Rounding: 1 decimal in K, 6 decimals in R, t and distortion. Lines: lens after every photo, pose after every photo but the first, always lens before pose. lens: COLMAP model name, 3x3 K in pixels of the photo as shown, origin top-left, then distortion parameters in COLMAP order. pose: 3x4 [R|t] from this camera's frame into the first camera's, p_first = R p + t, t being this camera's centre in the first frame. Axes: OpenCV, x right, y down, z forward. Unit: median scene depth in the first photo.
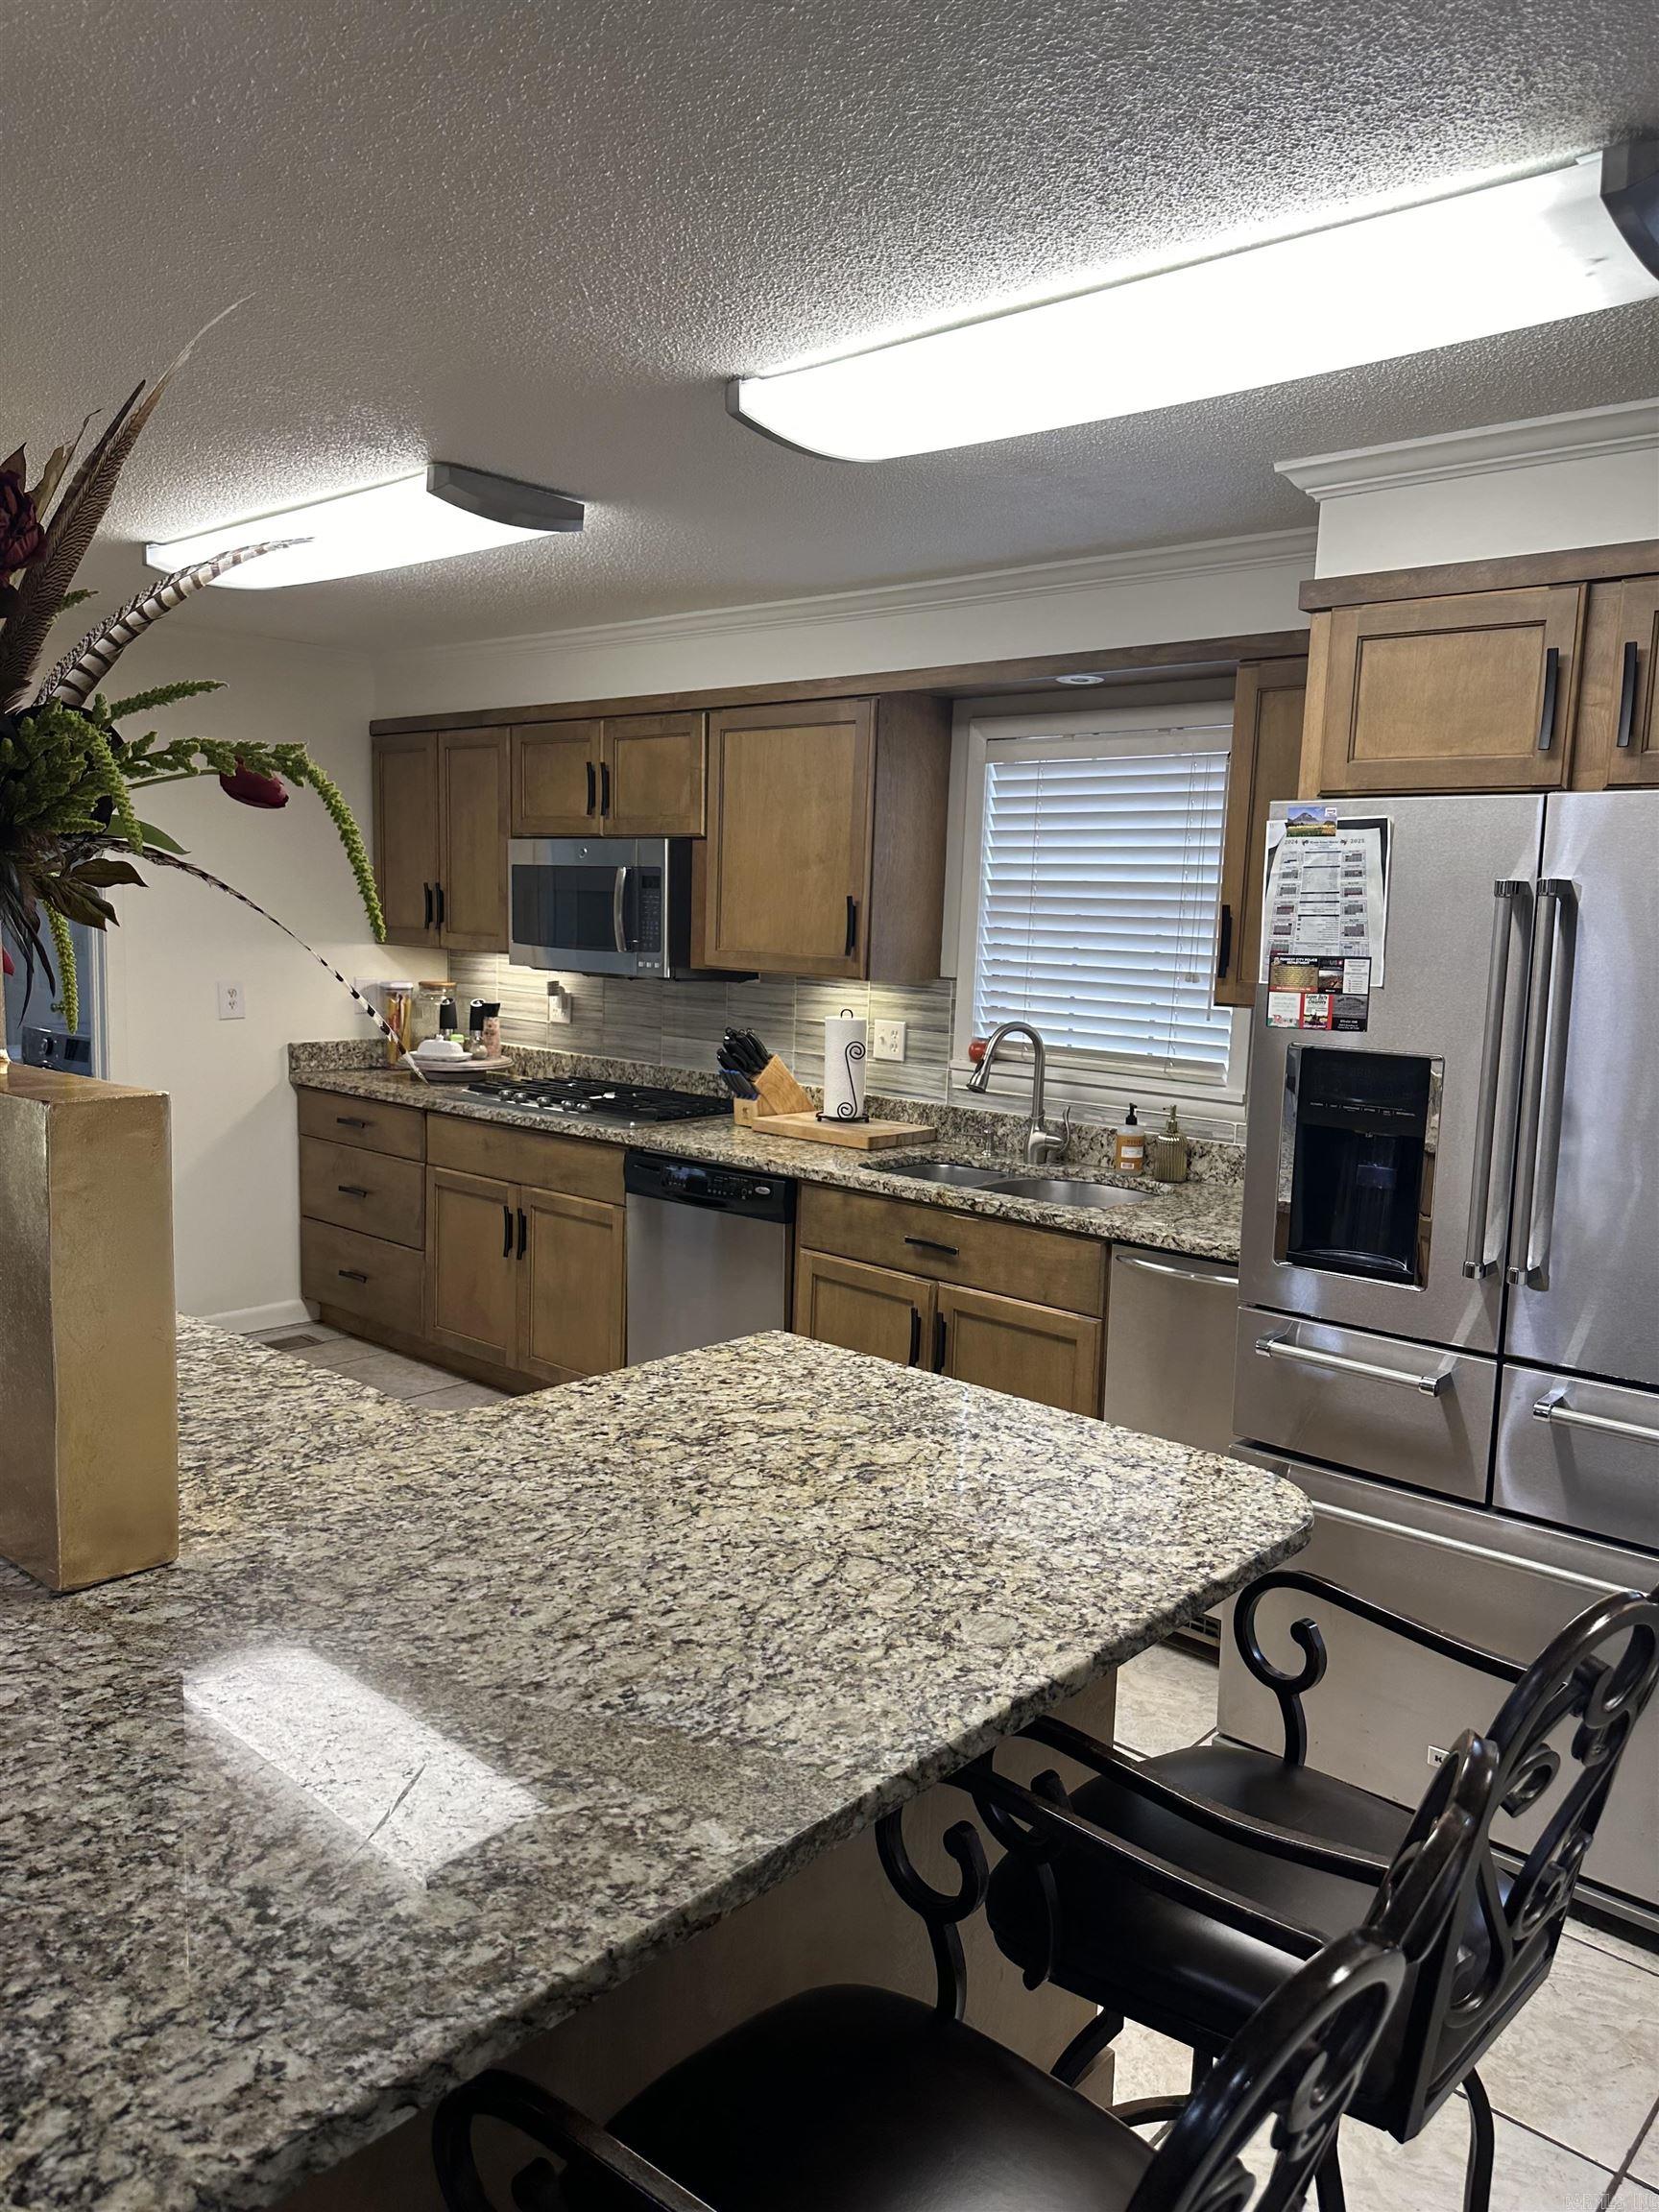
lens RADIAL K [[1564.2, 0, 844.7], [0, 1564.2, 1105.1], [0, 0, 1]] dist [0.102357, -0.096643]
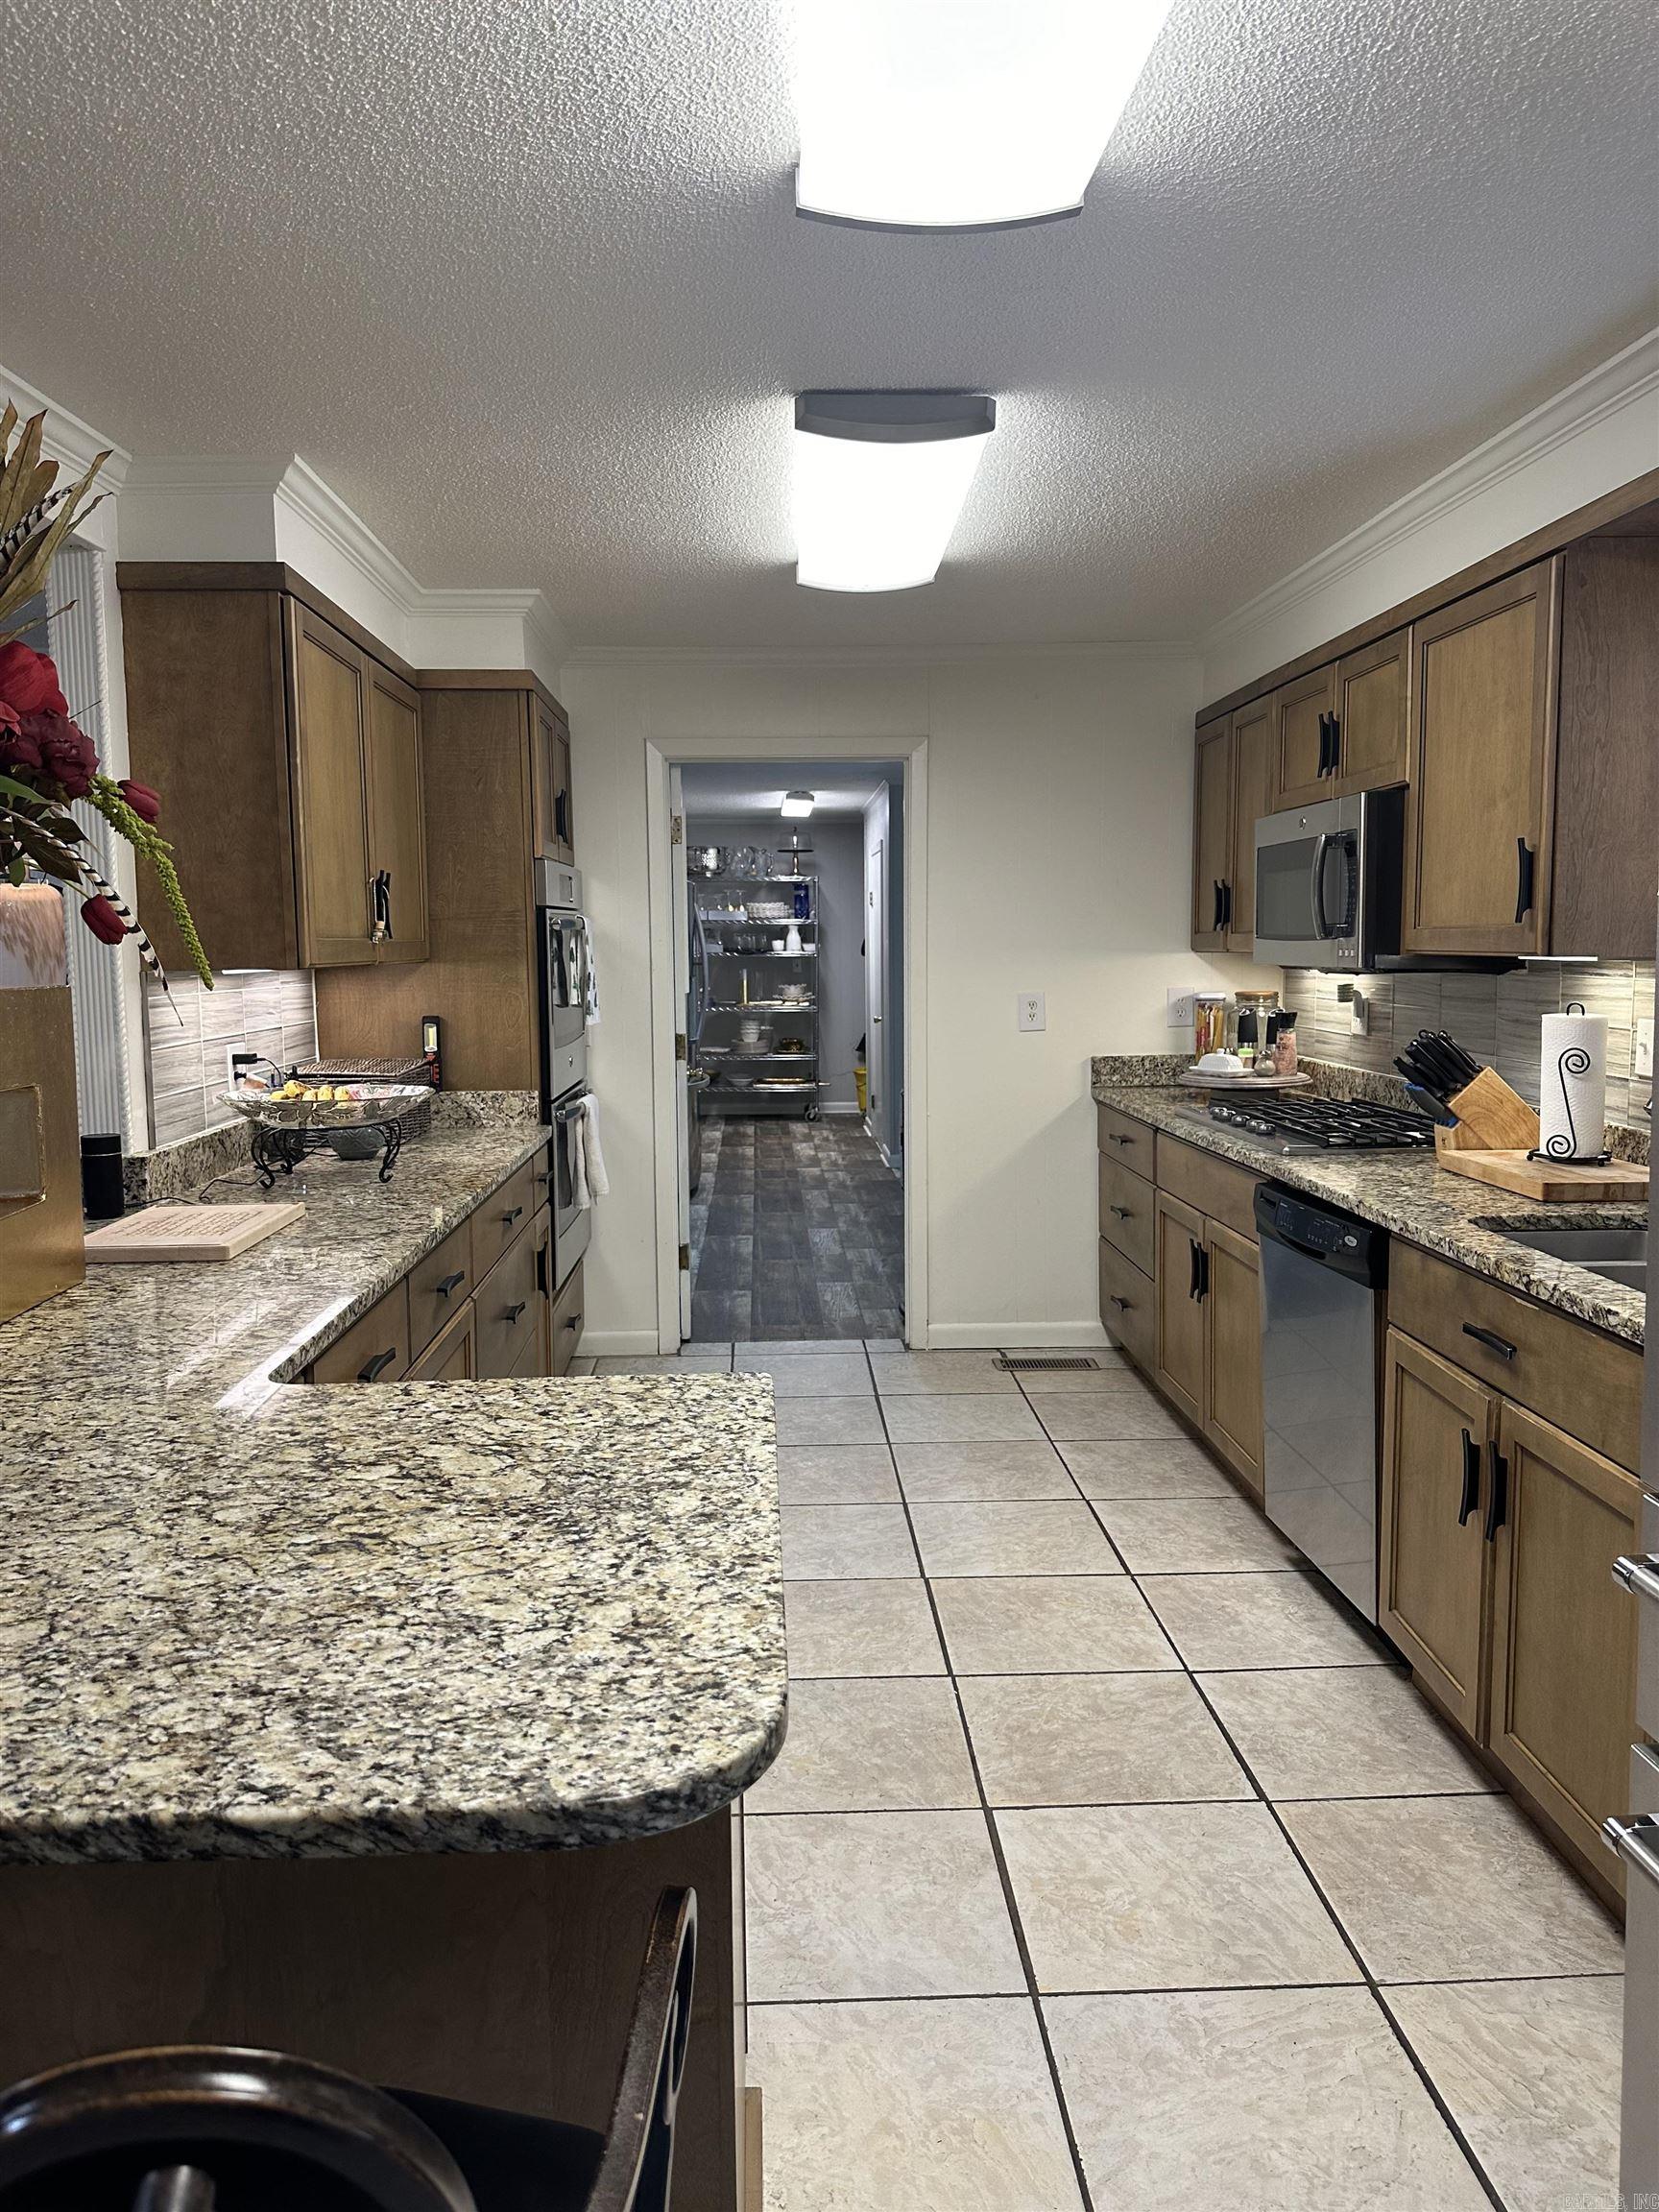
lens RADIAL K [[1564.2, 0, 801.0], [0, 1564.2, 1086.4], [0, 0, 1]] dist [0.102357, -0.096643]
pose [[0.673840, 0.023972, -0.738489, 0.590176], [-0.054732, 0.998347, -0.017534, 0.015053], [0.736848, 0.052234, 0.674038, 0.528129]]
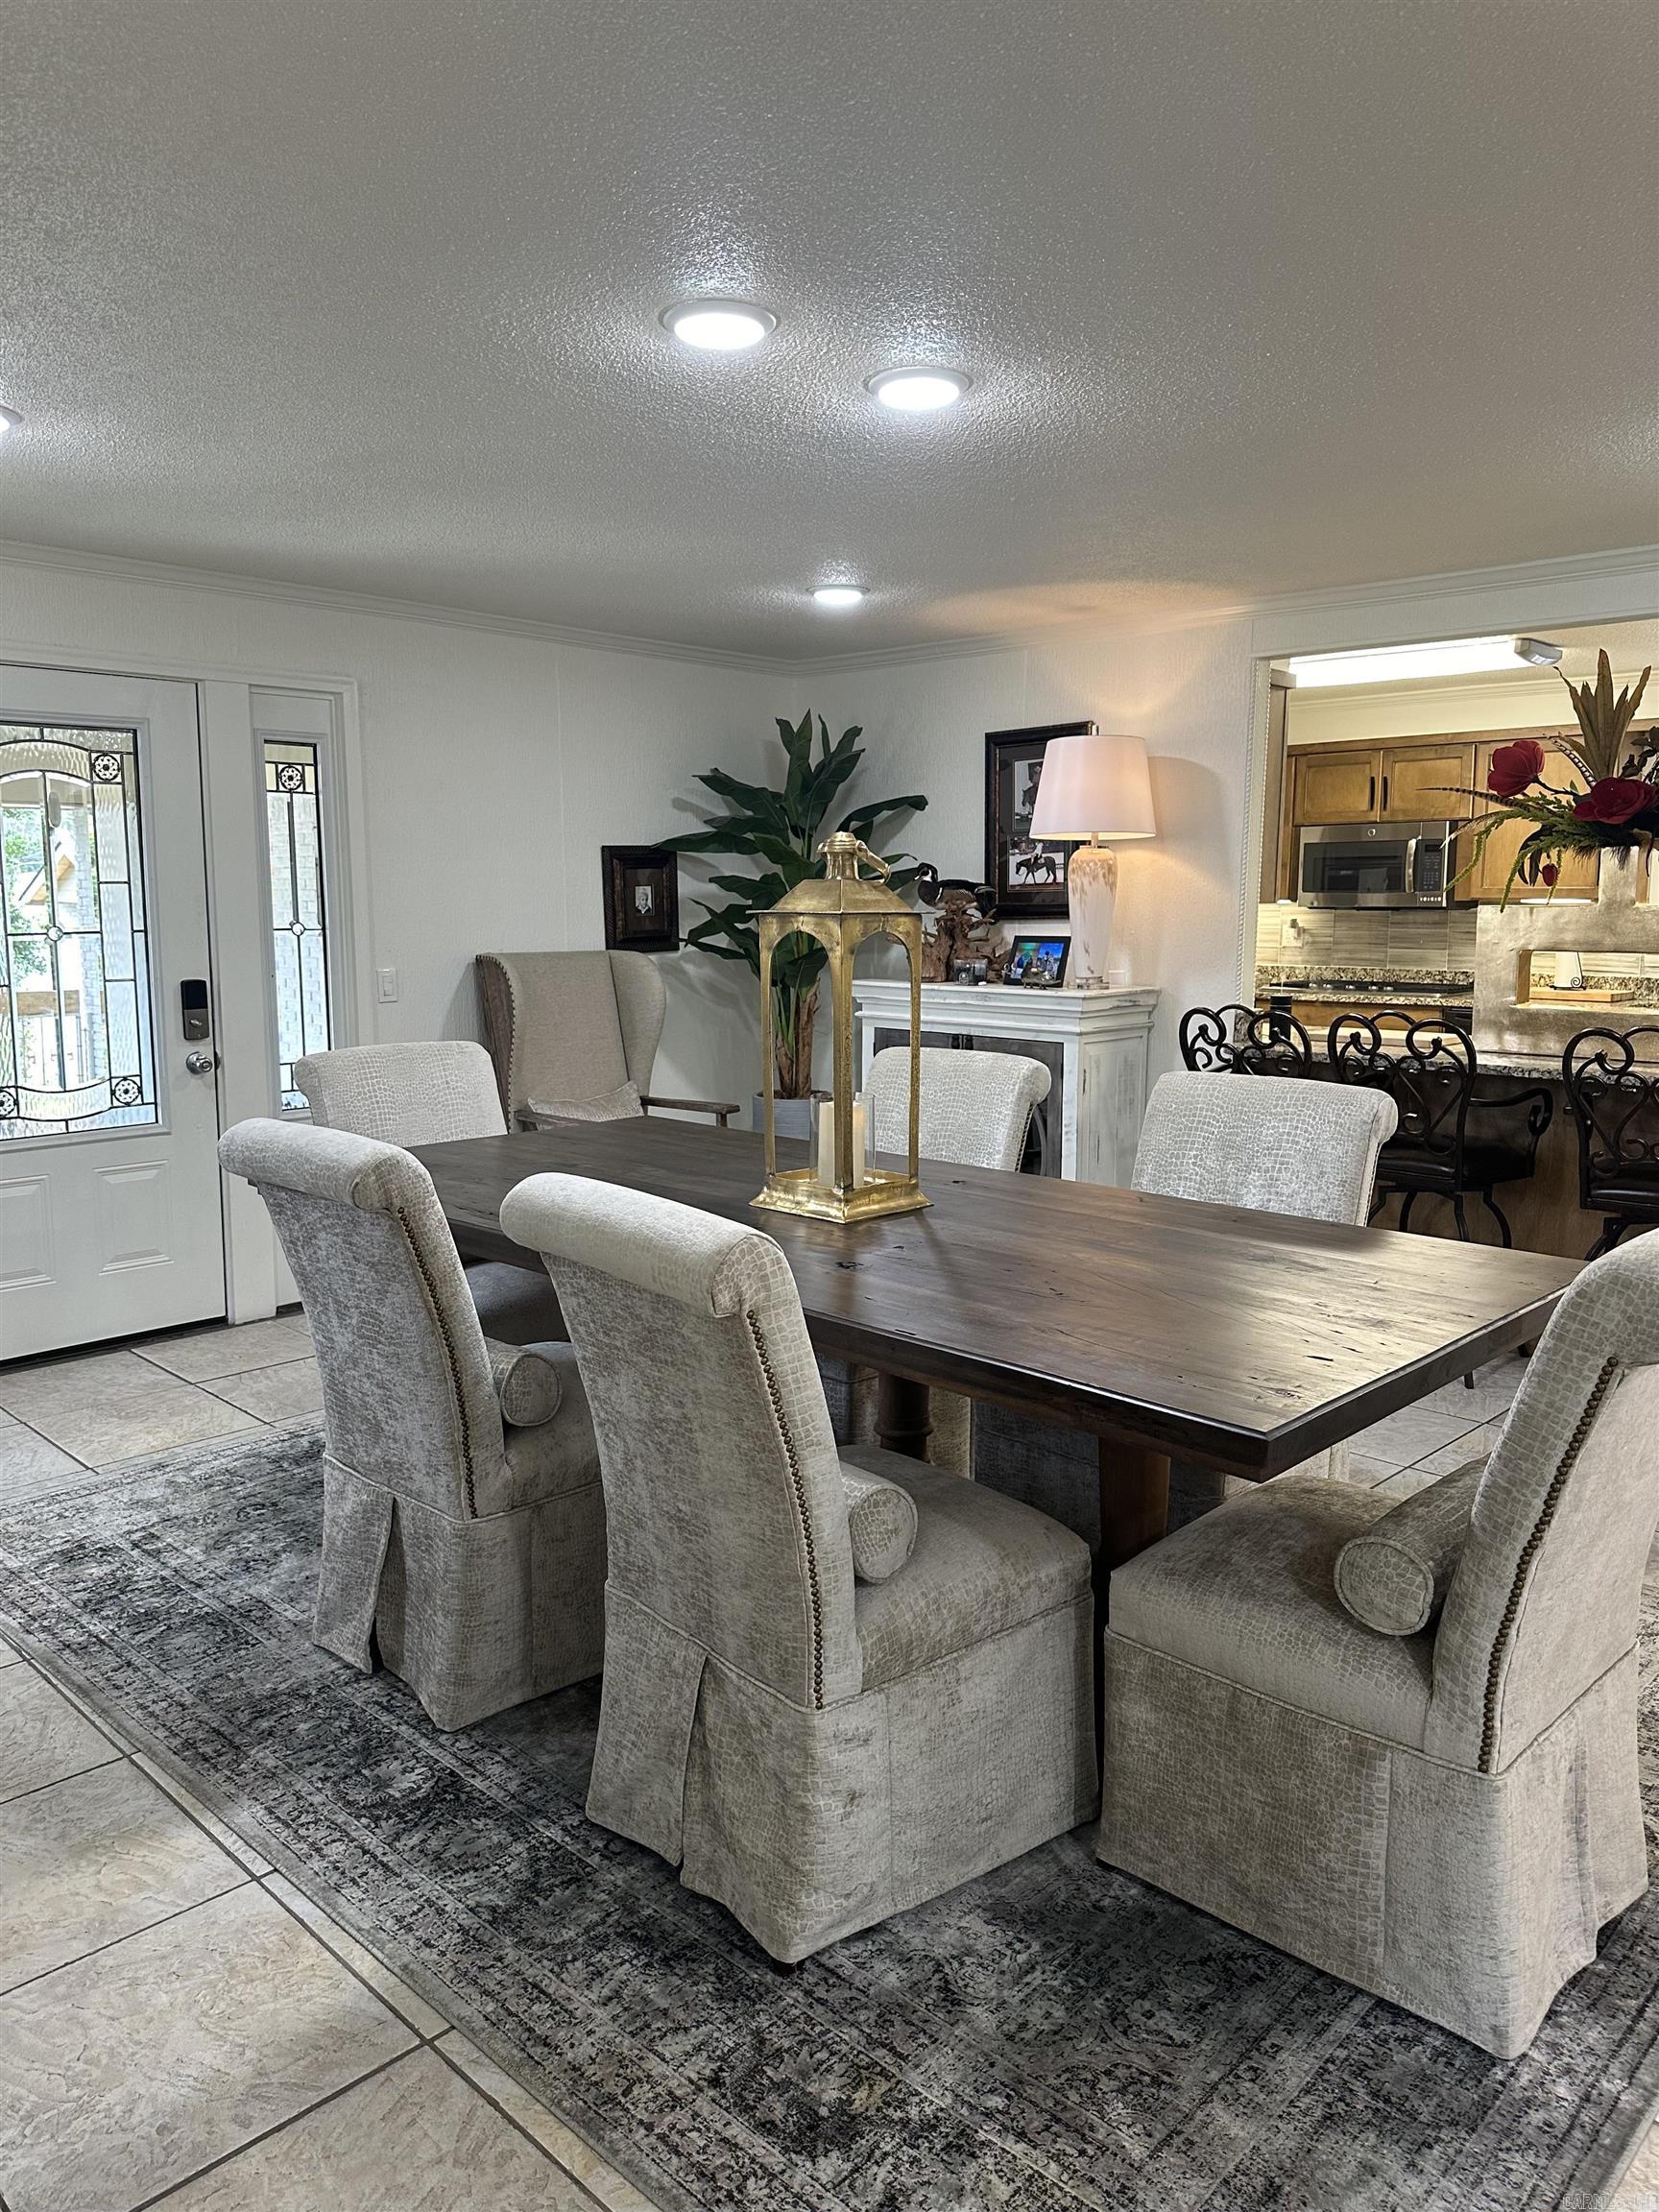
lens RADIAL K [[1564.2, 0, 817.0], [0, 1564.2, 1121.9], [0, 0, 1]] dist [0.102357, -0.096643]
pose [[0.996642, -0.026587, -0.077446, -1.300096], [0.028156, 0.999418, 0.019239, 0.187015], [0.076889, -0.021355, 0.996811, -1.423476]]
